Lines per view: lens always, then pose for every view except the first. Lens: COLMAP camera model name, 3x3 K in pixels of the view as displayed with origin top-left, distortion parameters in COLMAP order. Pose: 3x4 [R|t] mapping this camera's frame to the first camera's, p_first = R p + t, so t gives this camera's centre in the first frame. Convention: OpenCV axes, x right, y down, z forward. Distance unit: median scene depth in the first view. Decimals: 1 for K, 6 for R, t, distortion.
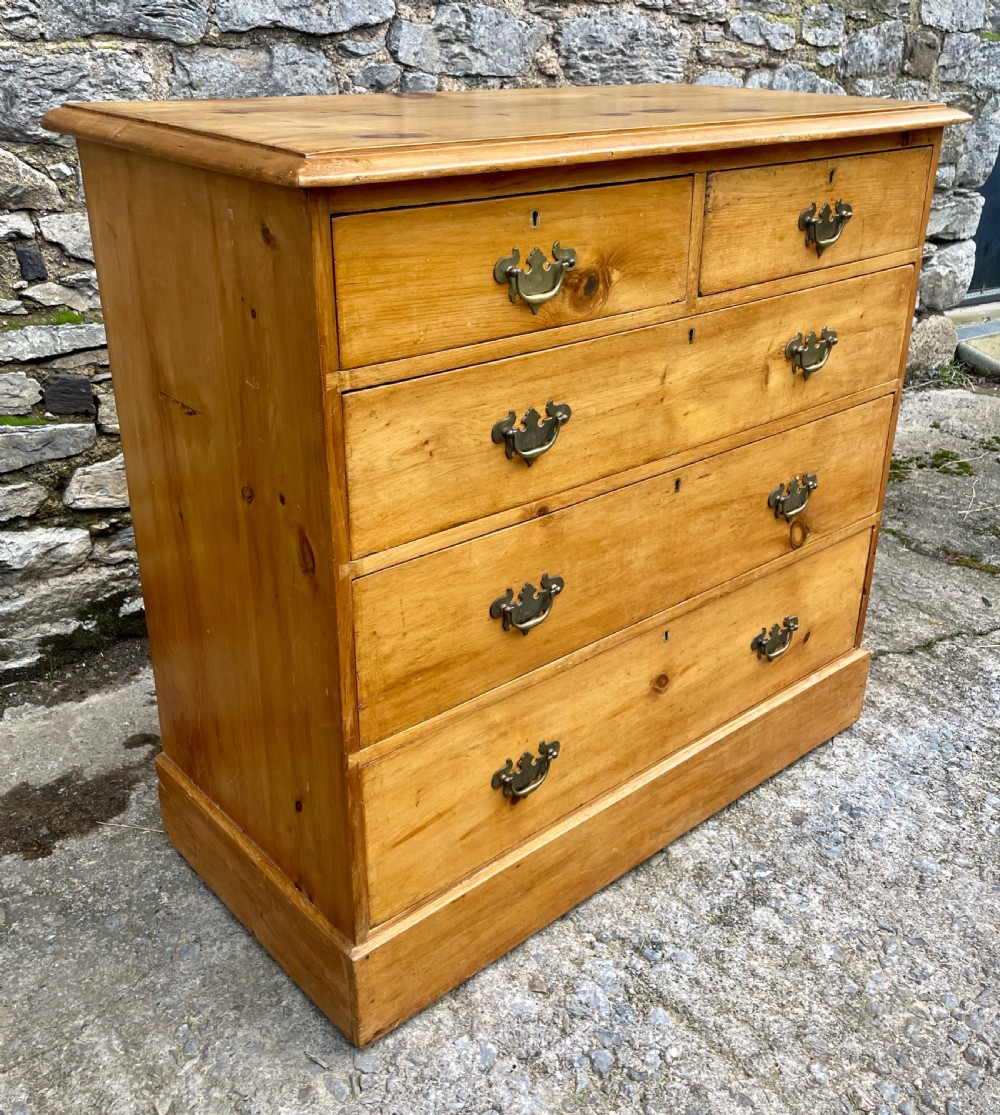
lens RADIAL K [[1126.2, 0, 530.0], [0, 1126.2, 507.3], [0, 0, 1]] dist [0.028462, 0.000000]
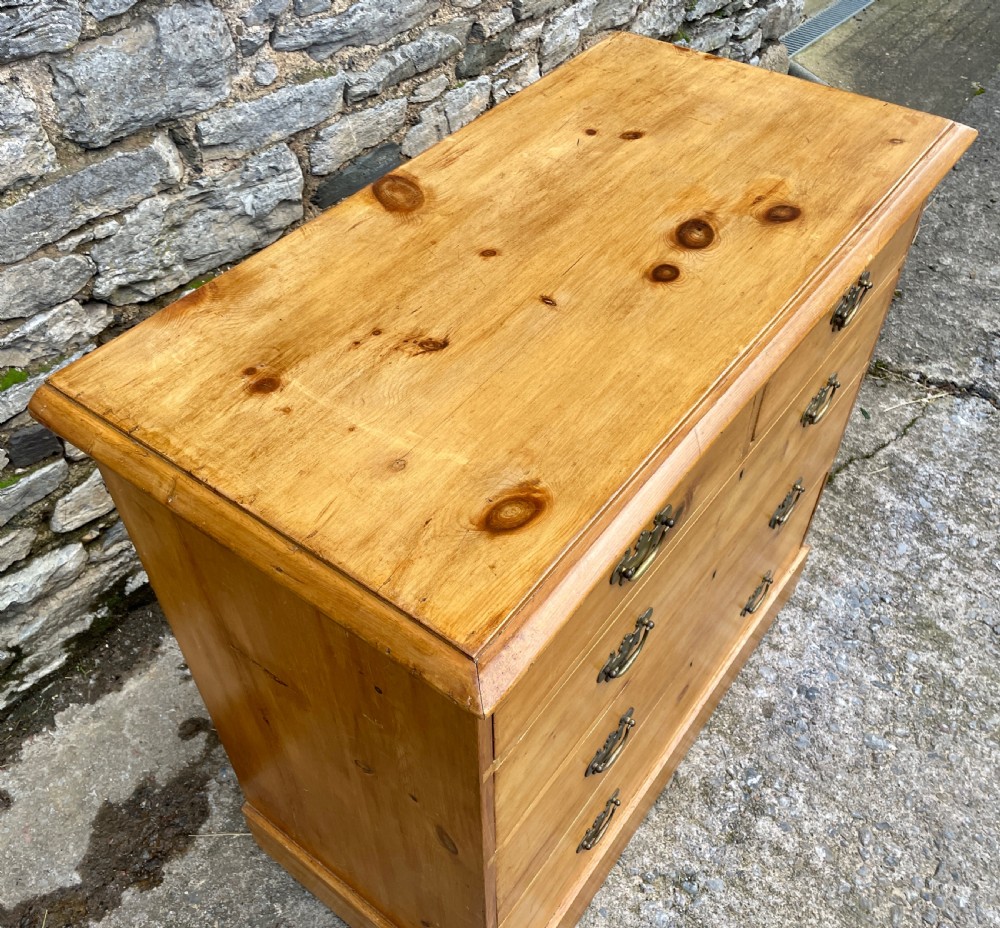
lens RADIAL K [[944.0, 0, 480.9], [0, 944.0, 468.1], [0, 0, 1]] dist [0.020810, 0.000000]
pose [[0.981613, -0.159333, 0.105114, -0.143408], [0.107768, 0.917116, 0.383777, -0.421960], [-0.157550, -0.365393, 0.917424, 0.223904]]
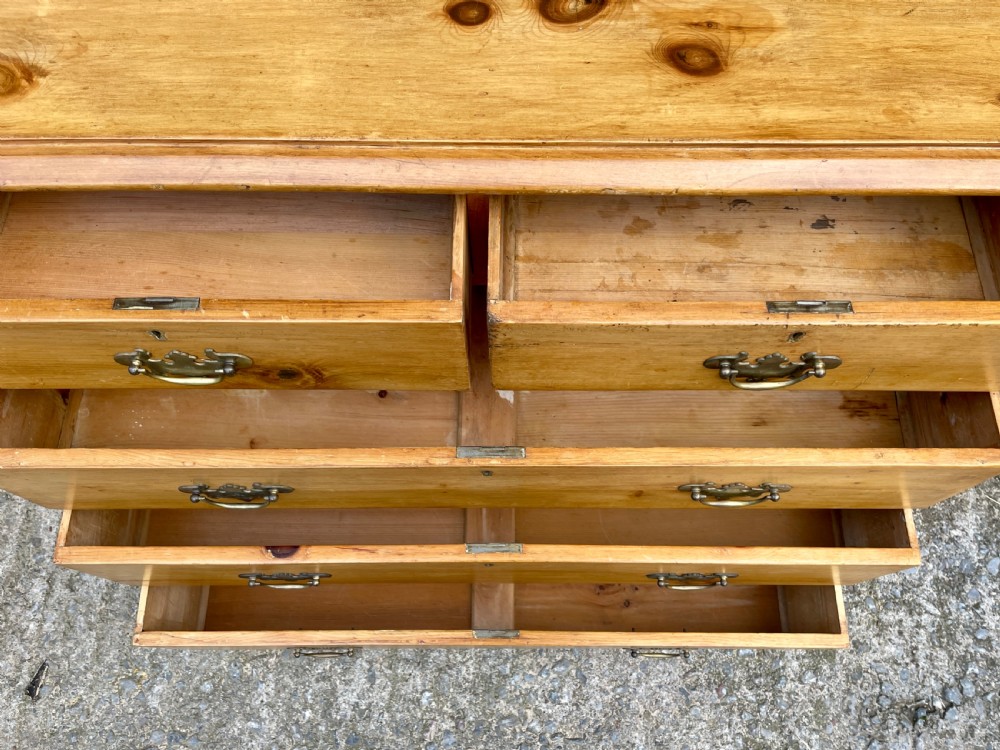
lens RADIAL K [[754.5, 0, 509.8], [0, 754.5, 369.9], [0, 0, 1]] dist [0.071103, -0.085817]
pose [[0.741597, 0.611325, -0.276252, 0.288183], [-0.252763, 0.636078, 0.729051, -0.451112], [0.621405, -0.470836, 0.626234, 0.527025]]
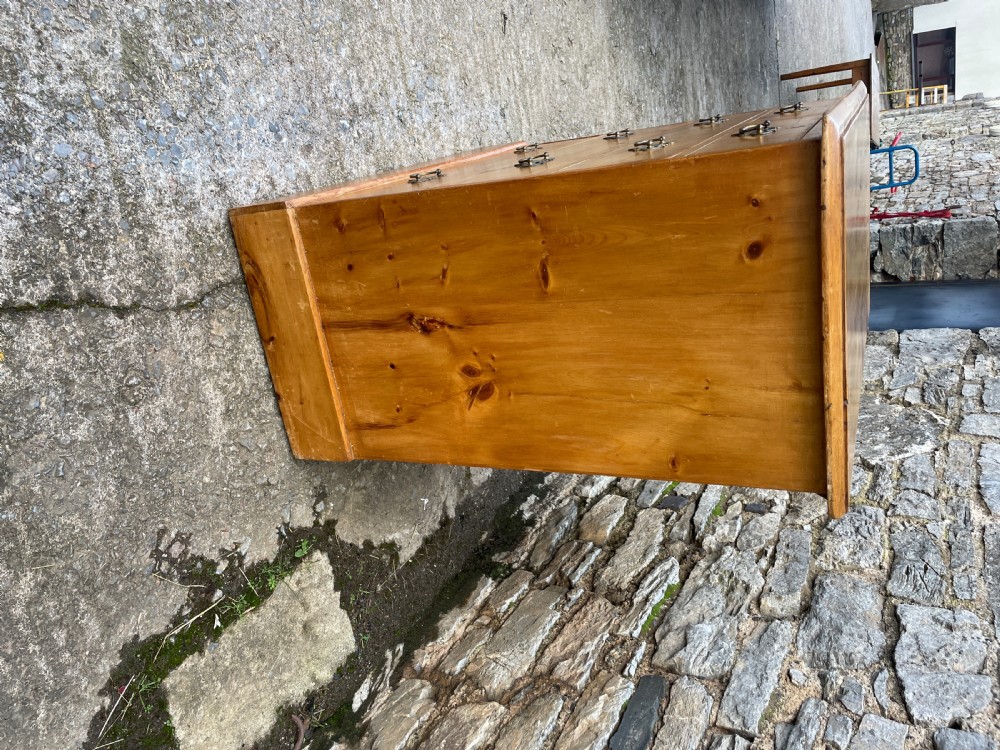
lens RADIAL K [[754.5, 0, 501.5], [0, 754.5, 380.1], [0, 0, 1]] dist [0.071103, -0.085817]
pose [[-0.410802, -0.347227, -0.843015, 0.878245], [-0.754320, -0.389908, 0.528179, -0.524257], [-0.512097, 0.852880, -0.101745, 1.307354]]
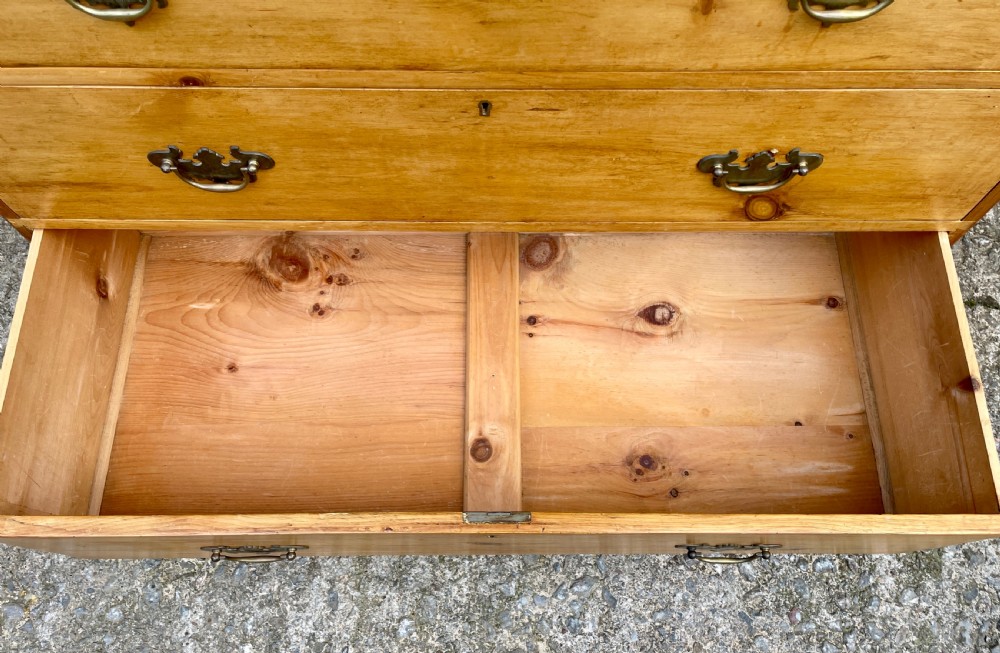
lens RADIAL K [[745.4, 0, 512.9], [0, 745.4, 322.9], [0, 0, 1]] dist [0.071571, -0.089033]
pose [[0.745548, 0.603268, -0.283241, 0.300378], [-0.252895, 0.649300, 0.717254, -0.223680], [0.616605, -0.463117, 0.636648, 0.599057]]
